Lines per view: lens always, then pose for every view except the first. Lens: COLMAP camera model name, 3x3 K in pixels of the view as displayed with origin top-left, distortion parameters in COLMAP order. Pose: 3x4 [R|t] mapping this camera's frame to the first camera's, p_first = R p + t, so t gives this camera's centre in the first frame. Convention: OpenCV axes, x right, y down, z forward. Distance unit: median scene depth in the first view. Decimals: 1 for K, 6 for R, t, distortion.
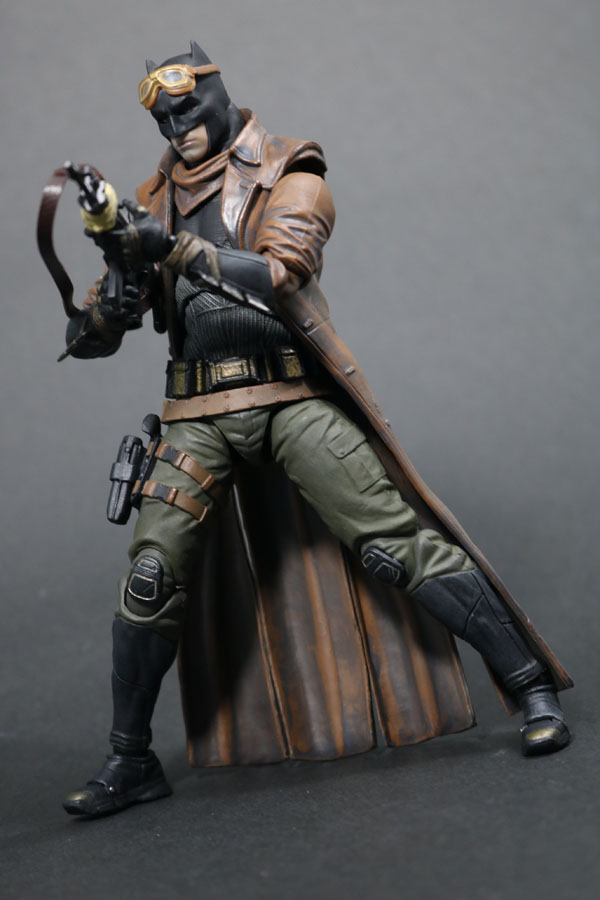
lens RADIAL K [[2273.0, 0, 300.0], [0, 2273.0, 450.0], [0, 0, 1]] dist [0.100495, 0.162332]
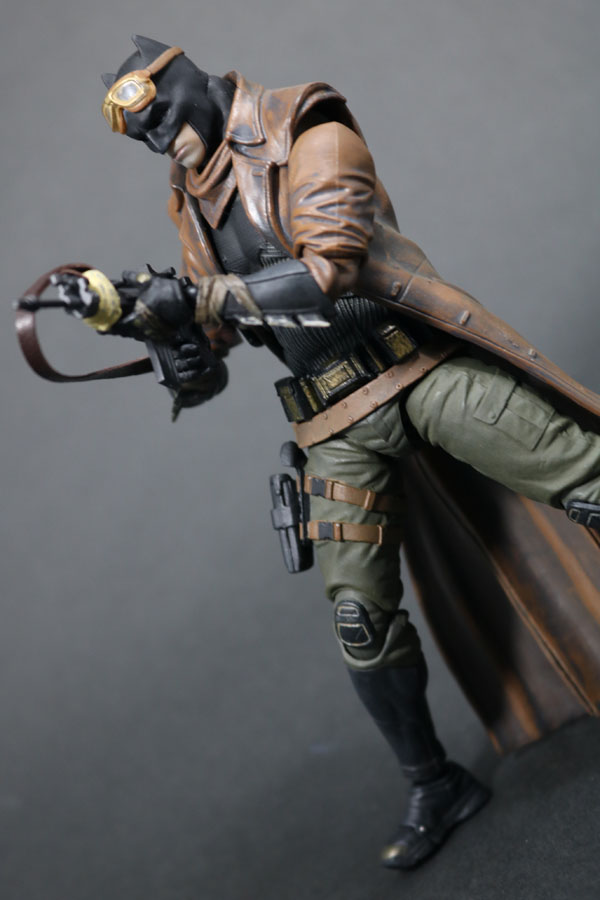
lens RADIAL K [[1877.2, 0, 300.0], [0, 1877.2, 450.0], [0, 0, 1]] dist [0.032179, 0.322018]
pose [[0.881340, -0.379297, -0.281734, 0.145946], [0.429987, 0.891029, 0.145527, -0.119097], [0.195836, -0.249401, 0.948392, 0.318282]]
